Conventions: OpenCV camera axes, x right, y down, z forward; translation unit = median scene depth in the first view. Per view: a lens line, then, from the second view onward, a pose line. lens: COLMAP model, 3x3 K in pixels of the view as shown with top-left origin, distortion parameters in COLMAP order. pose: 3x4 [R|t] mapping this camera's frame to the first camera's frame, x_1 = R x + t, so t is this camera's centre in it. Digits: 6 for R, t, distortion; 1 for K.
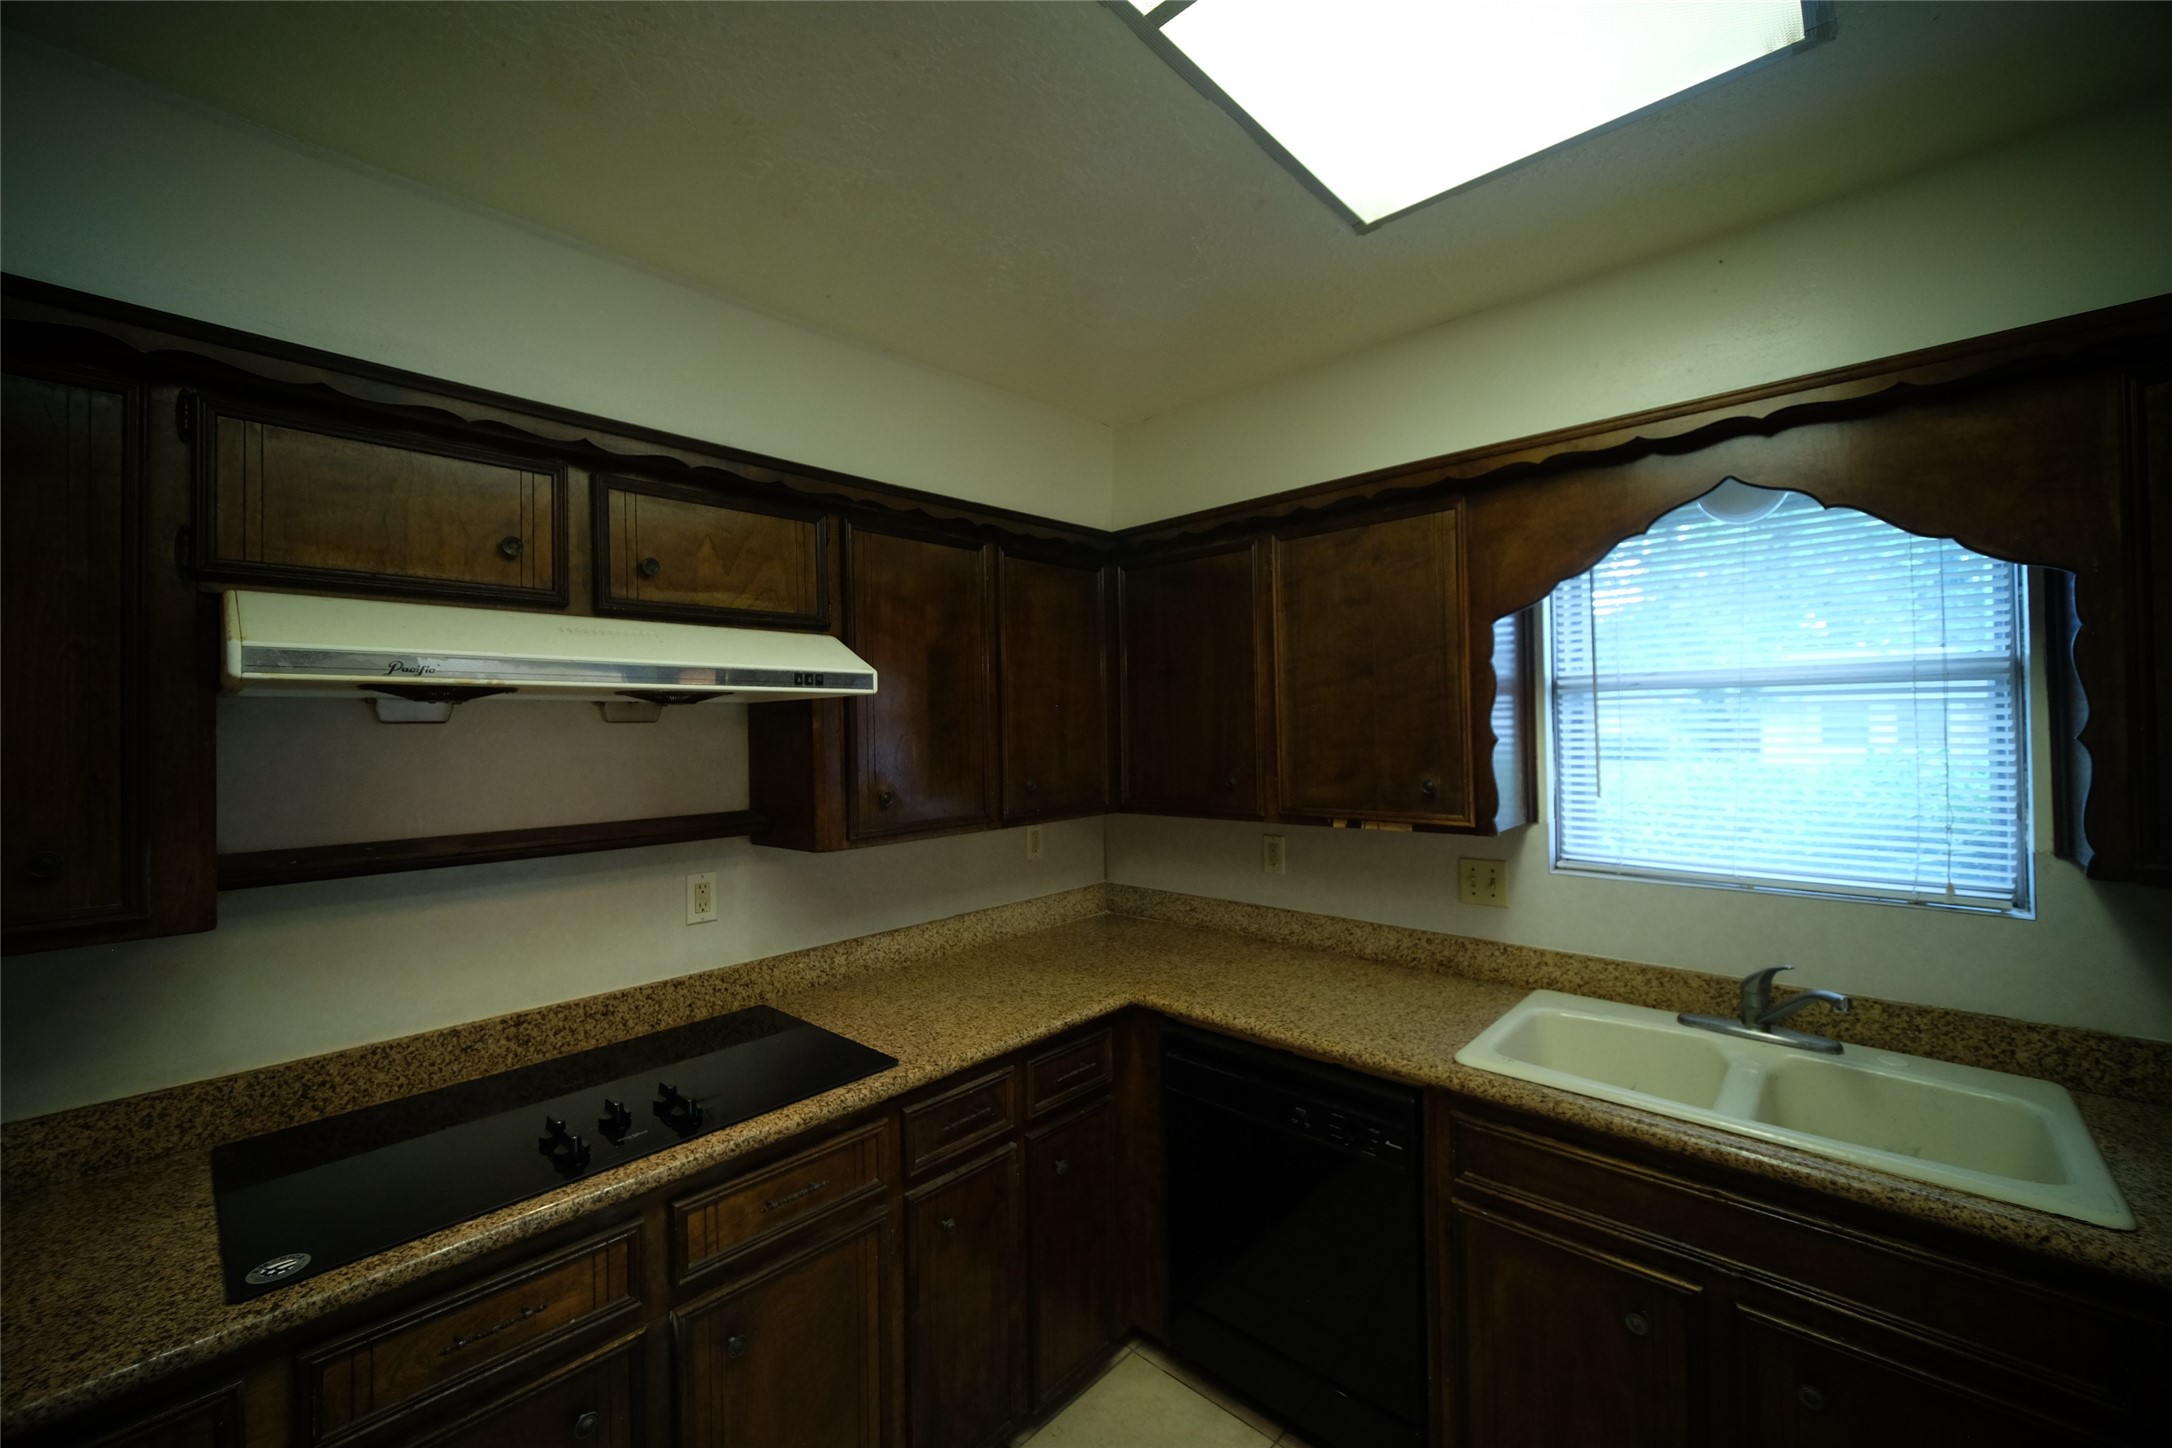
lens RADIAL K [[862.2, 0, 1085.4], [0, 862.2, 707.4], [0, 0, 1]] dist [-0.005183, -0.000183]
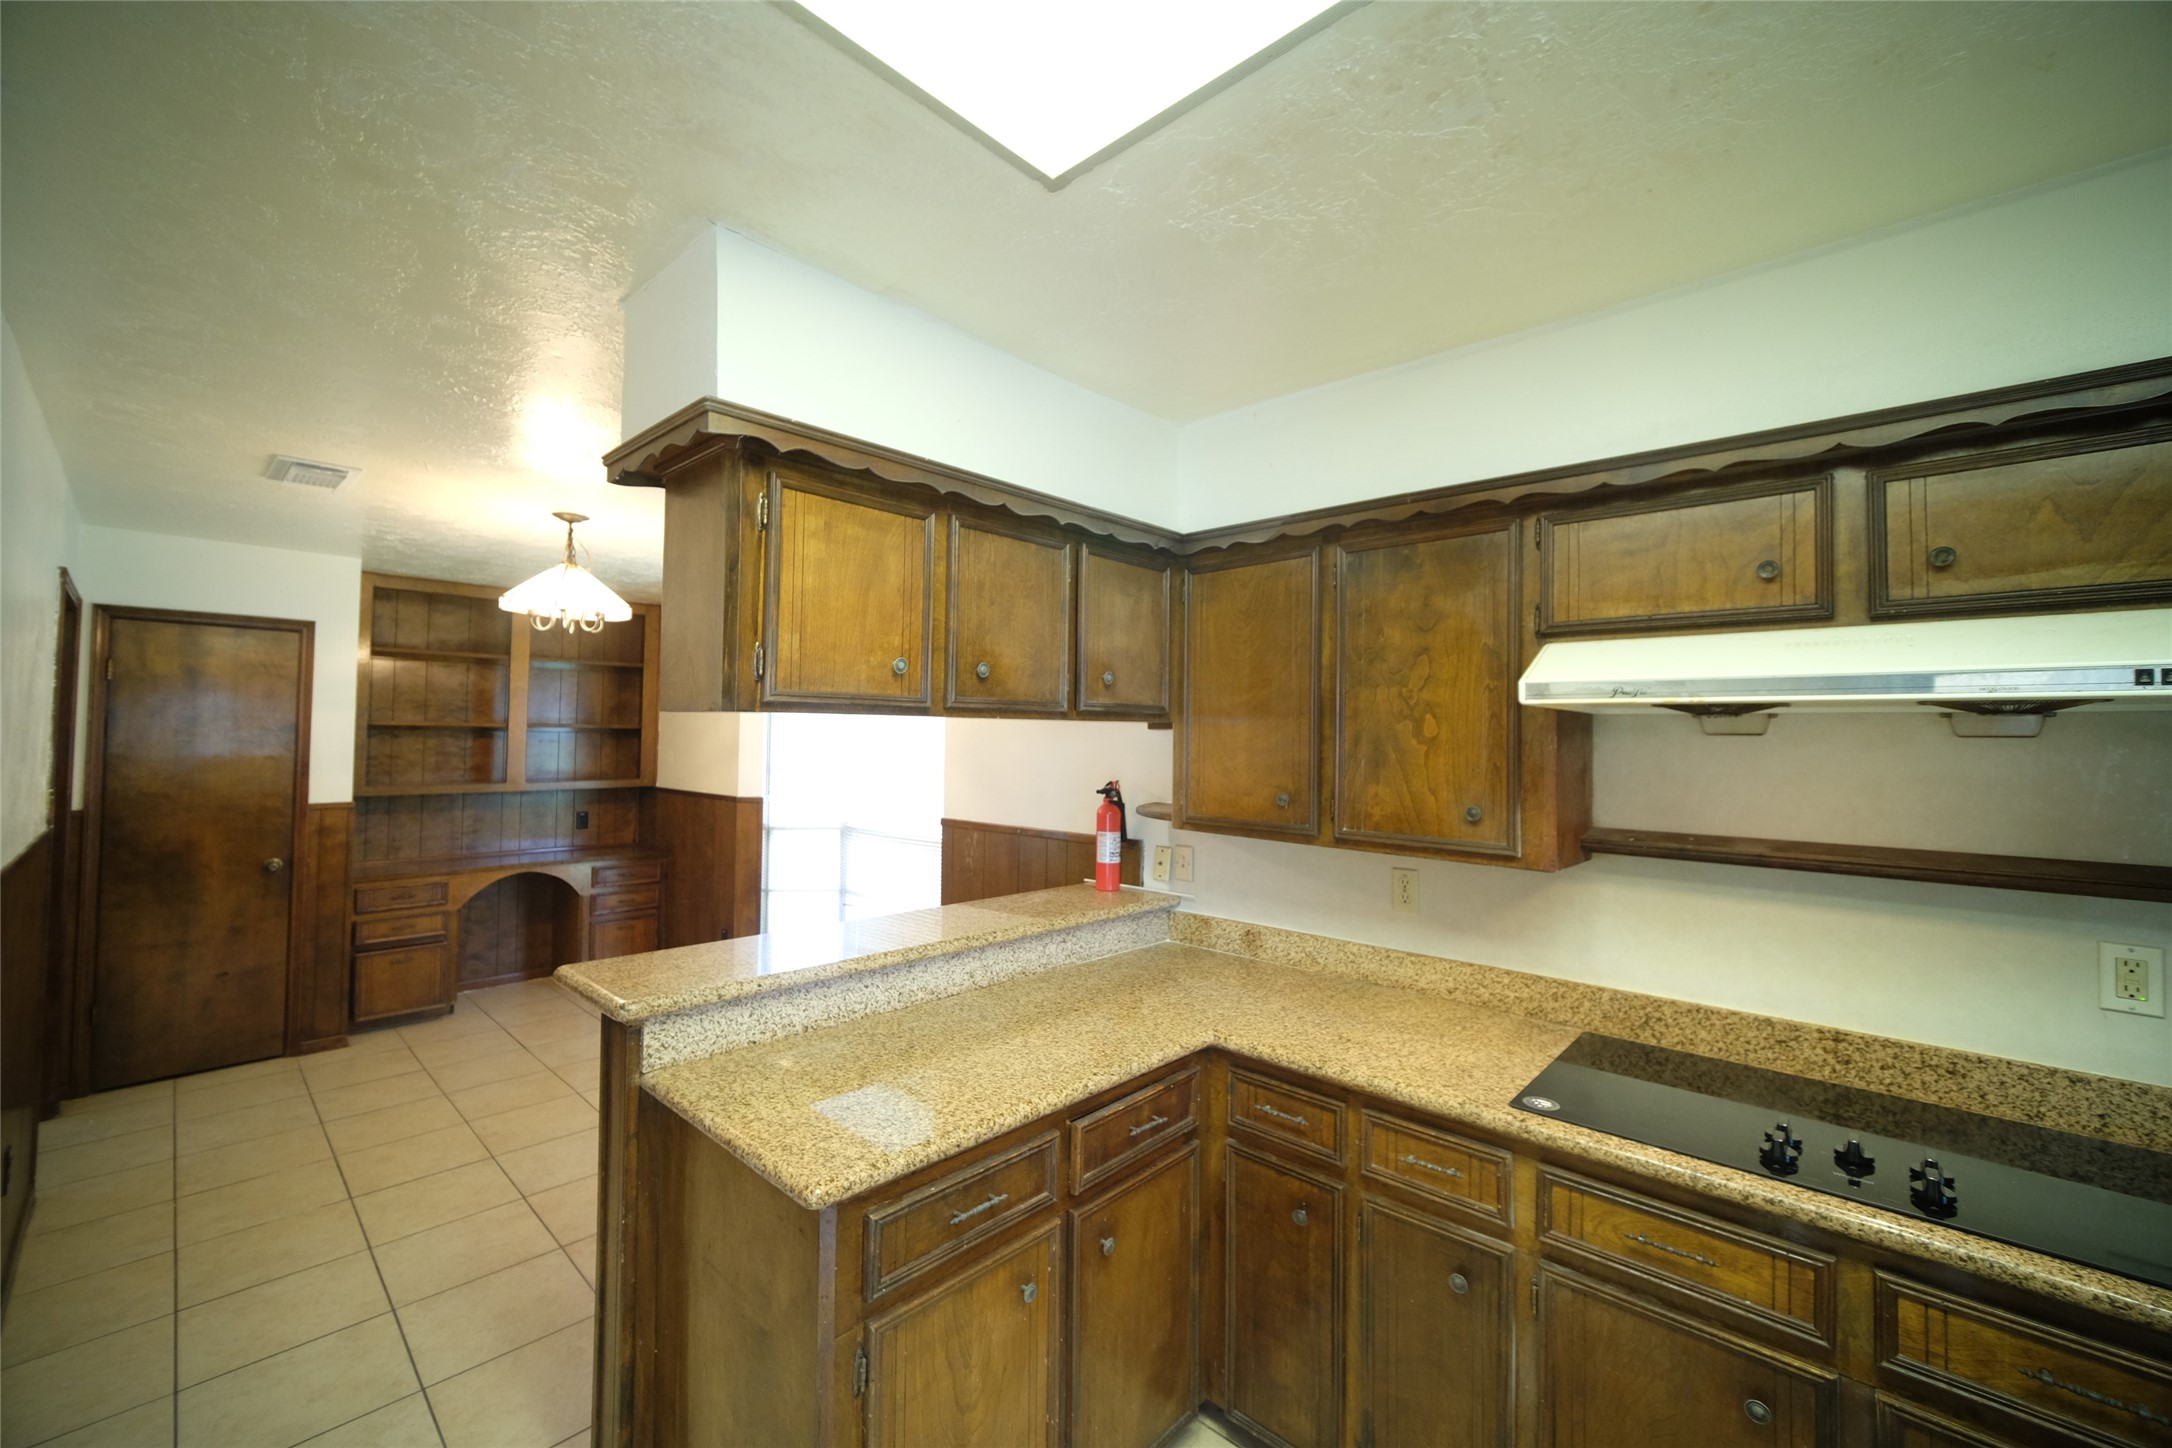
lens RADIAL K [[862.2, 0, 1085.4], [0, 862.2, 707.4], [0, 0, 1]] dist [-0.005183, -0.000183]
pose [[-0.004214, -0.022915, -0.999729, 0.389041], [0.006554, 0.999715, -0.022943, 0.001651], [0.999970, -0.006649, -0.004063, 0.158258]]
